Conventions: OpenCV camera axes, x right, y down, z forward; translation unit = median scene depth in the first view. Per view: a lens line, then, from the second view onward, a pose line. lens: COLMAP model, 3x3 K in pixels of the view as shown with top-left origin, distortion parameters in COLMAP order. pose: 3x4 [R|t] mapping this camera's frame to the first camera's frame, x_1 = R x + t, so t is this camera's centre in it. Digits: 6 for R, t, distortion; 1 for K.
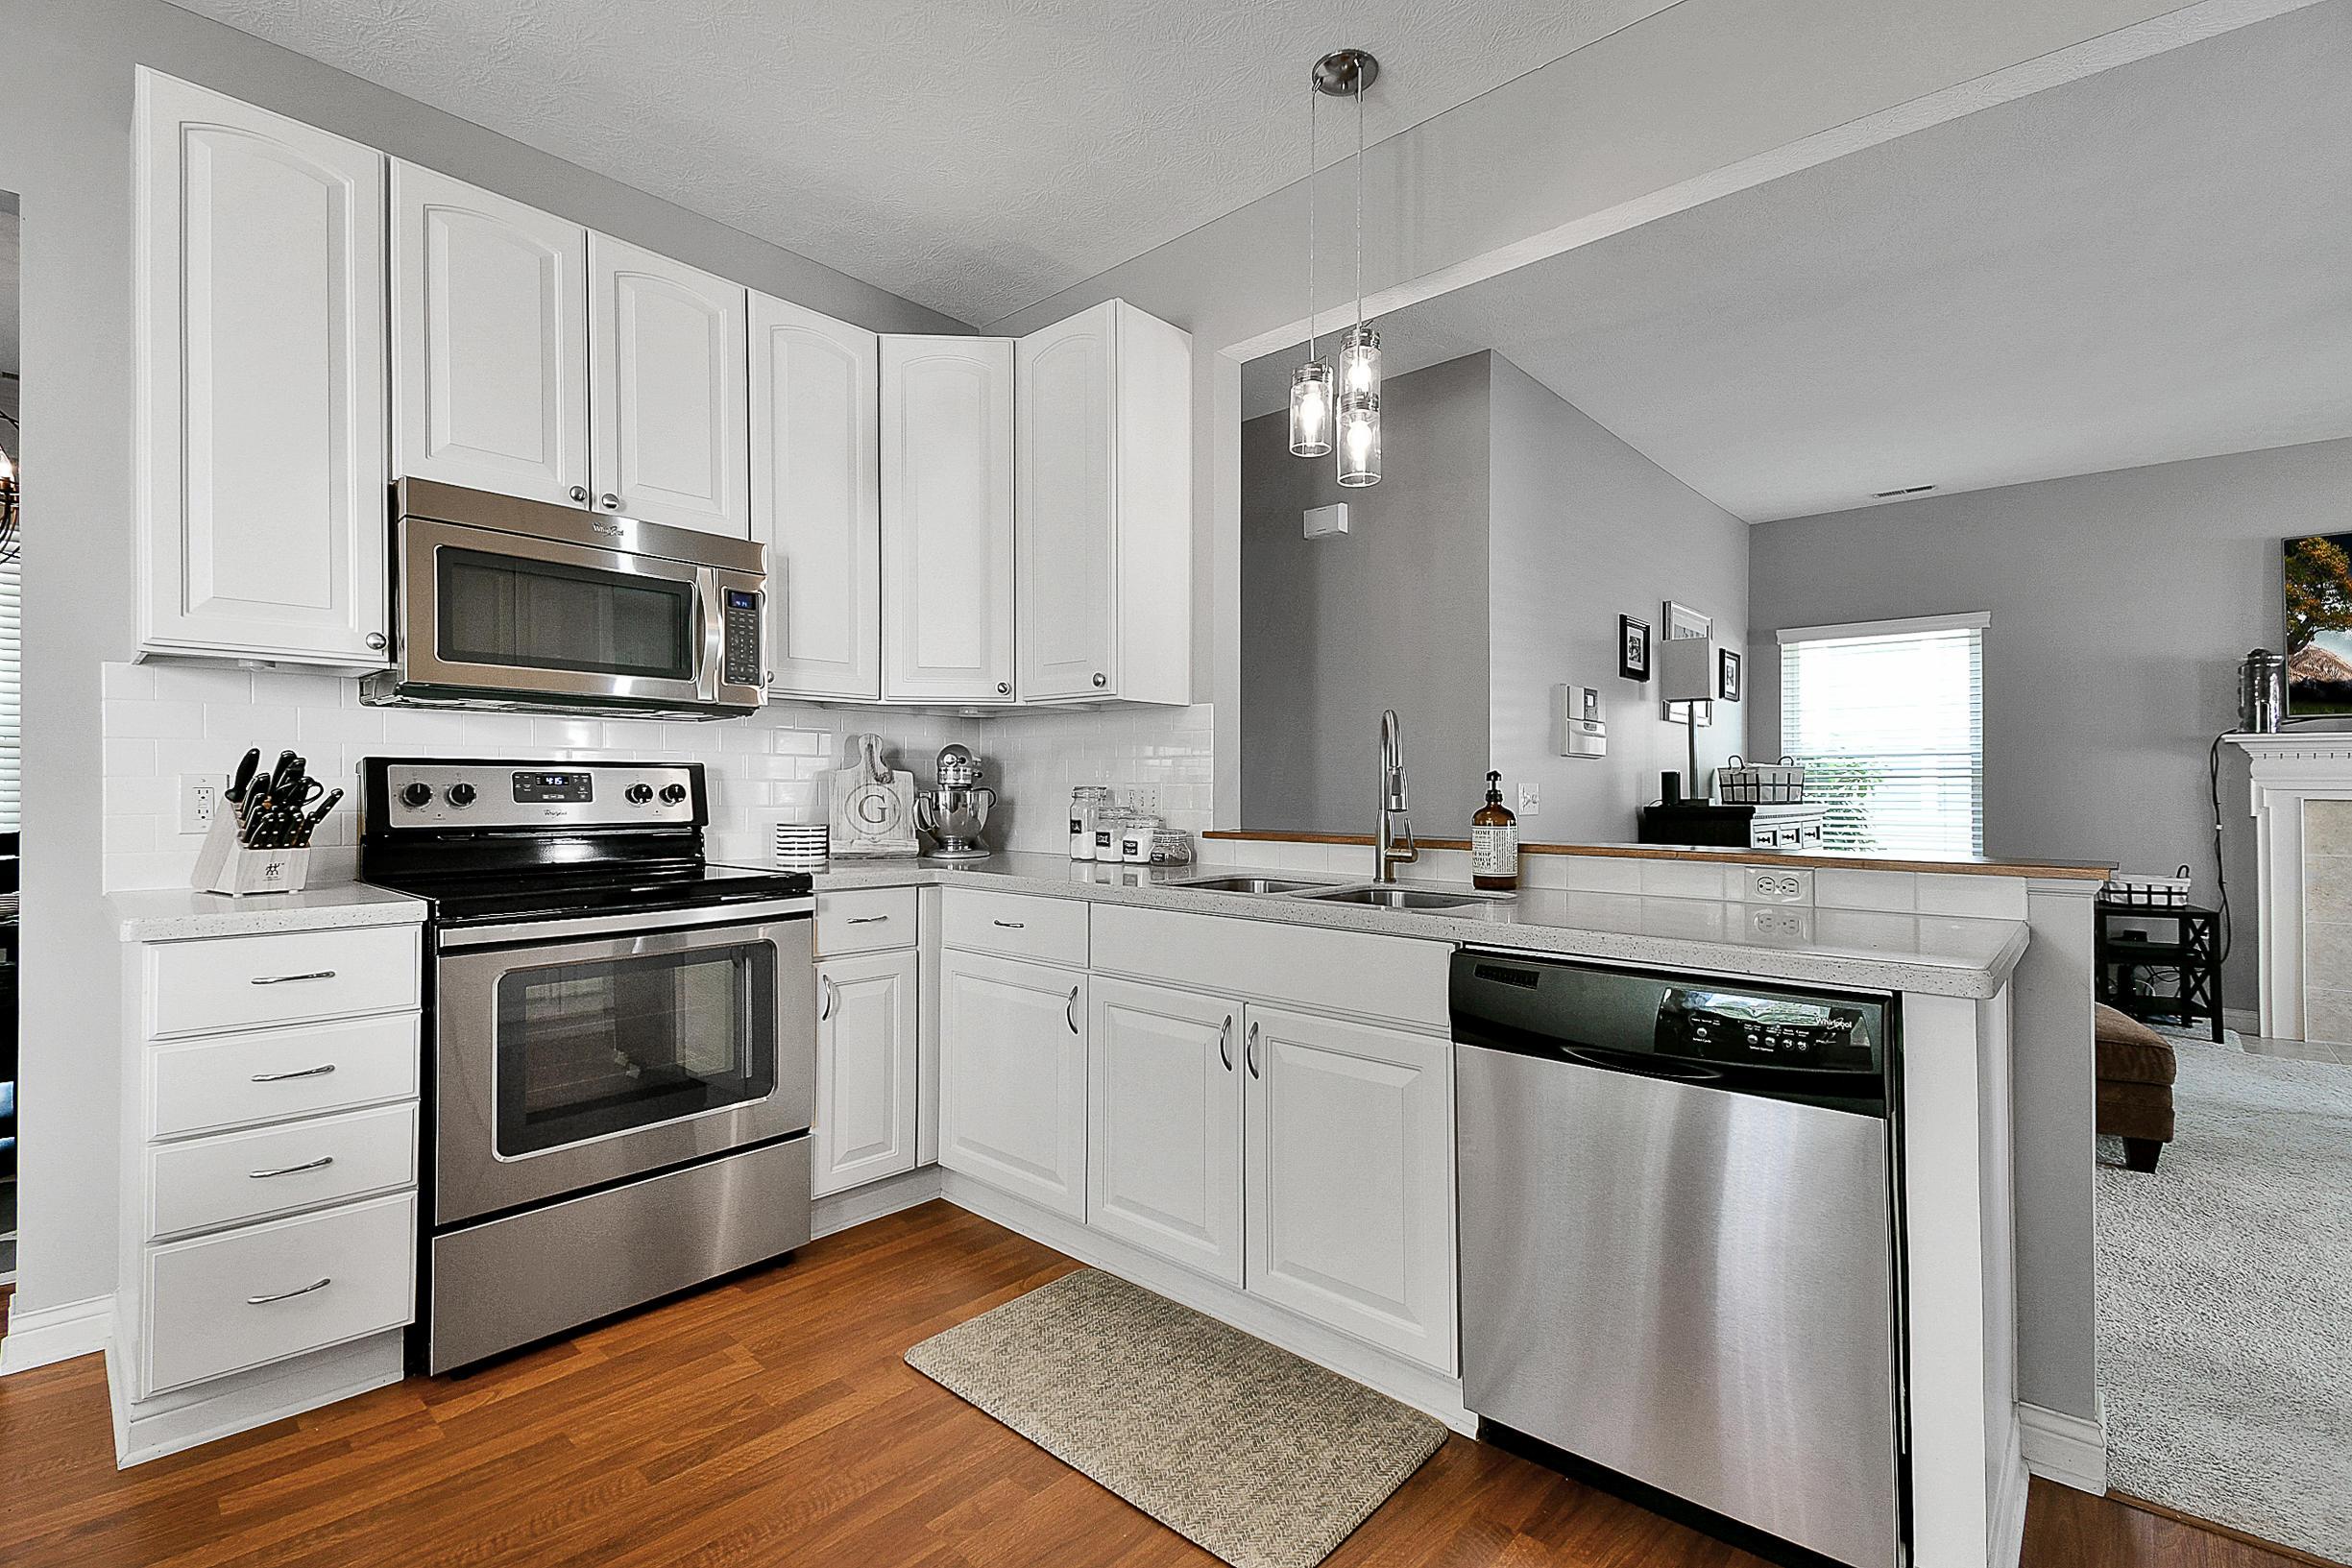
lens RADIAL K [[1040.0, 0, 1182.0], [0, 1040.0, 800.1], [0, 0, 1]] dist [-0.003126, -0.003999]
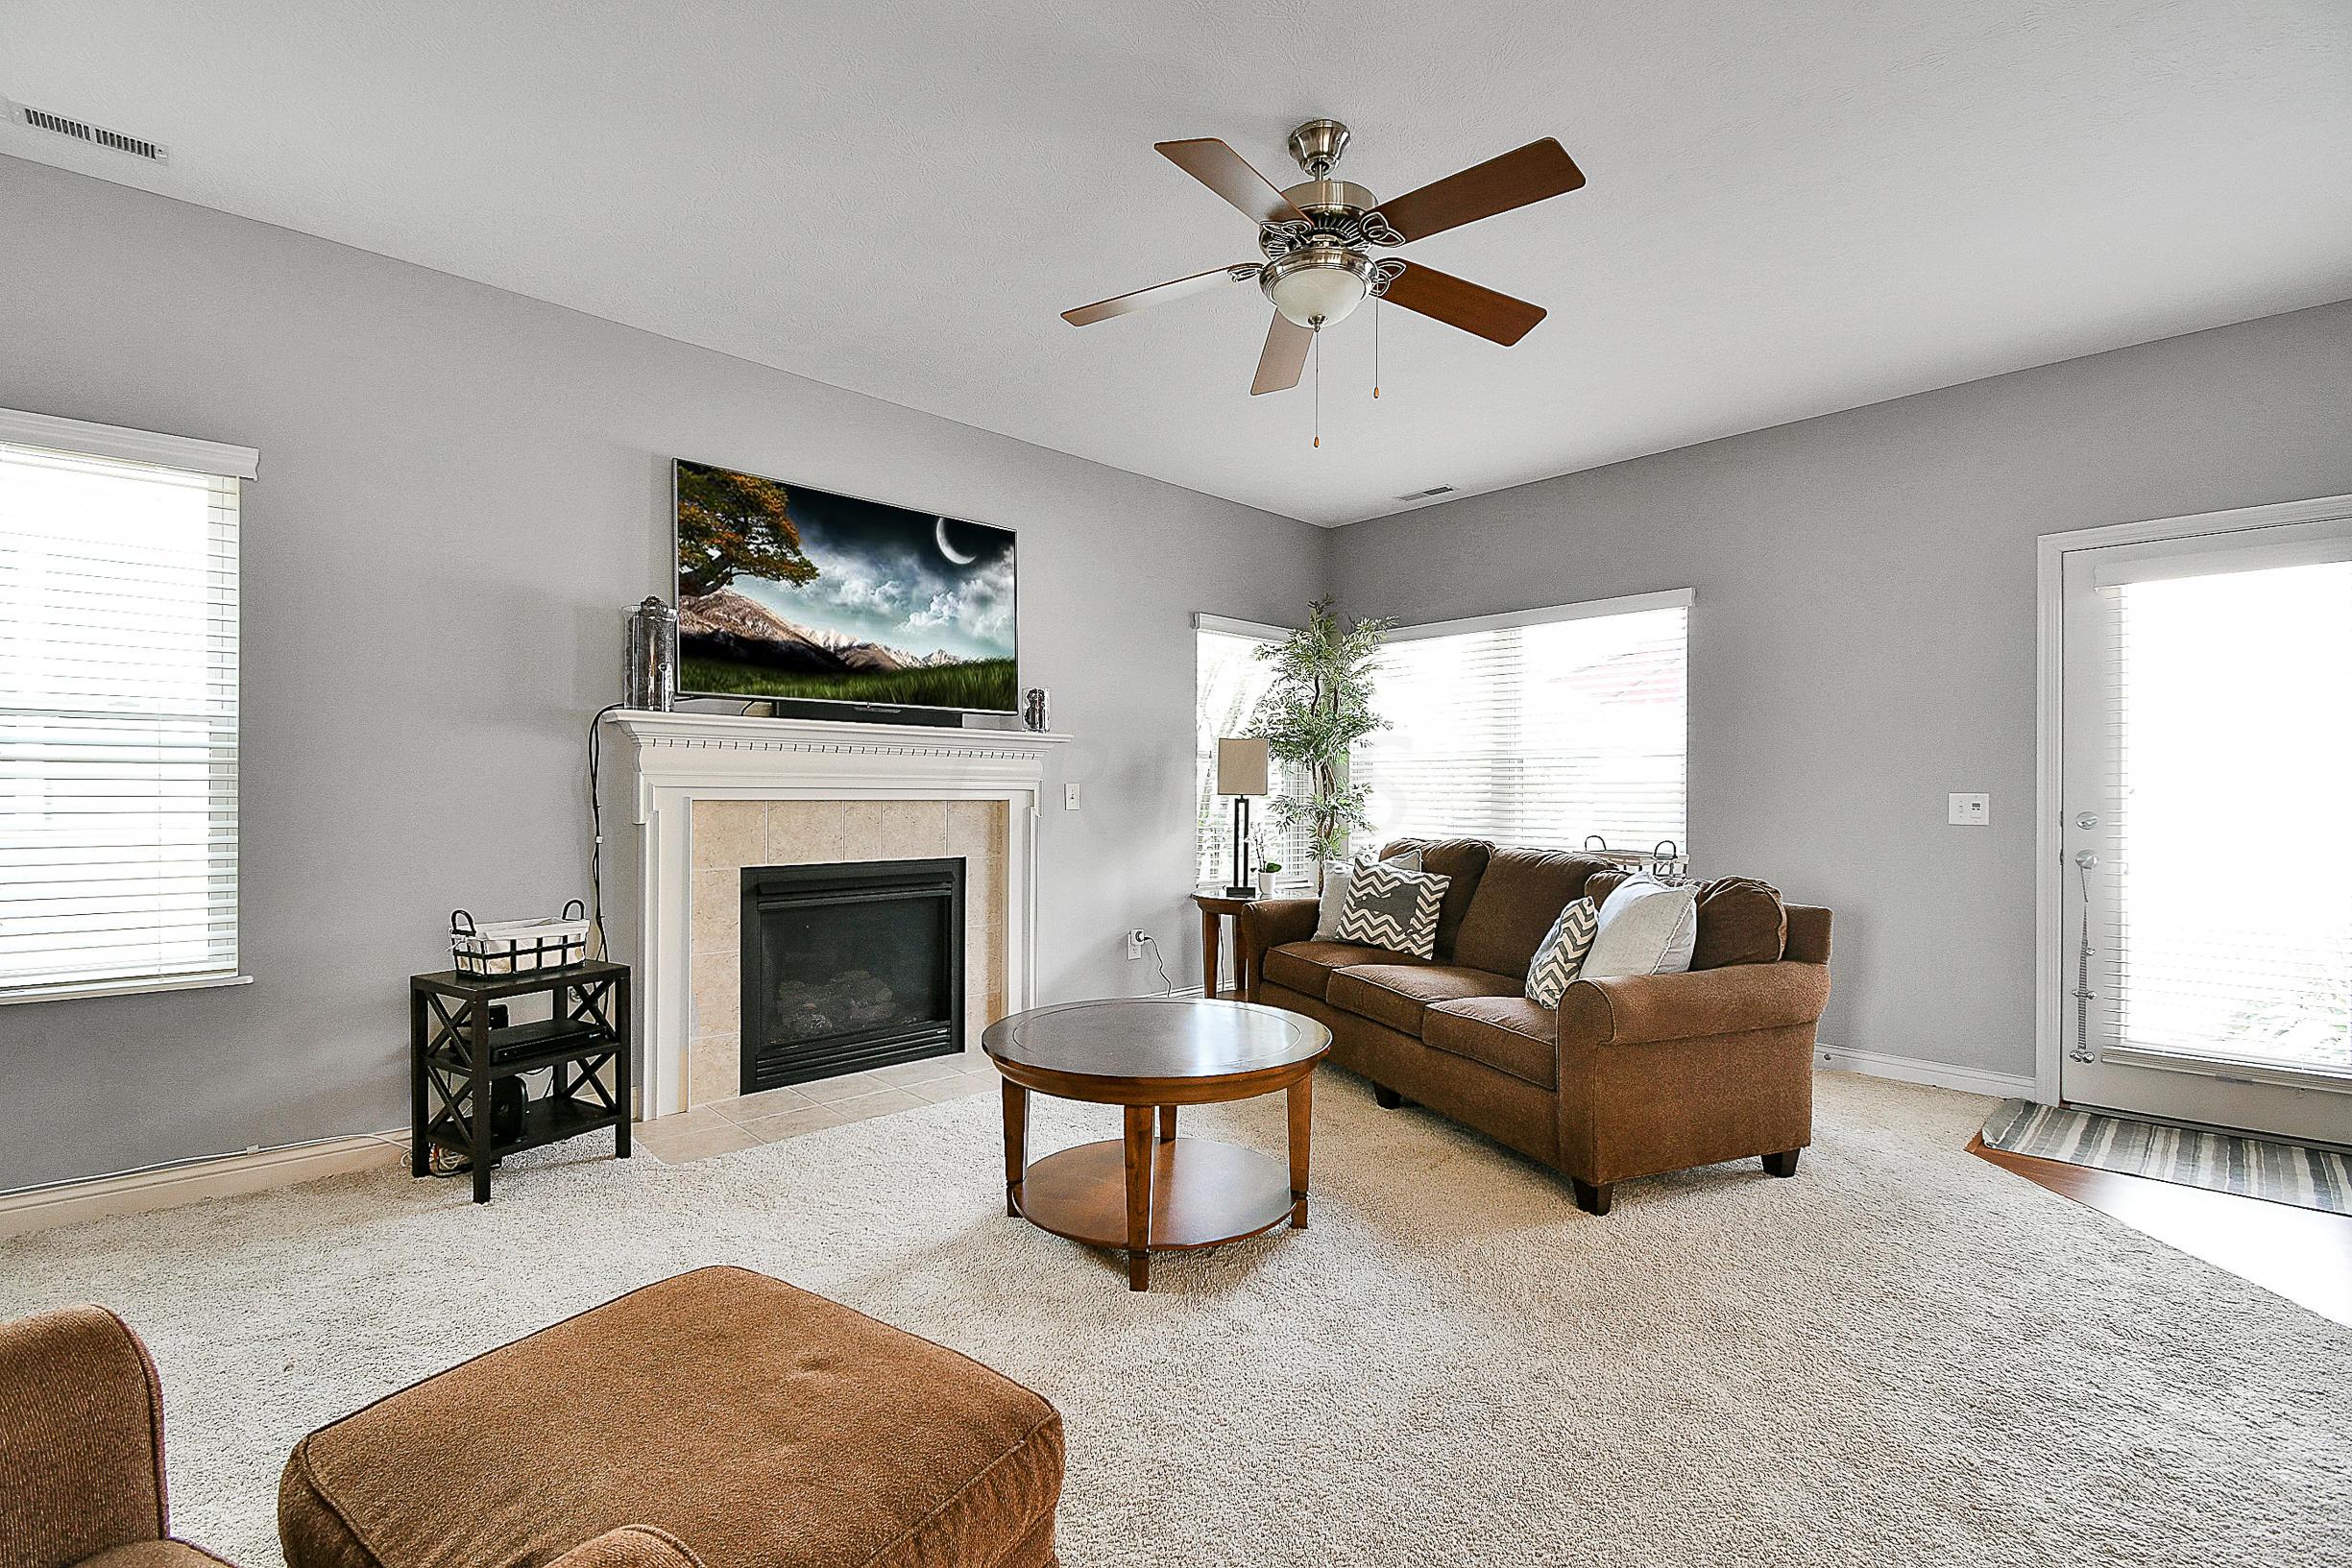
lens RADIAL K [[1040.0, 0, 1165.1], [0, 1040.0, 788.5], [0, 0, 1]] dist [-0.003126, -0.003999]
pose [[0.111967, 0.004161, 0.993703, 0.355077], [0.011387, 0.999920, -0.005470, -0.000693], [-0.993647, 0.011928, 0.111910, 0.556046]]
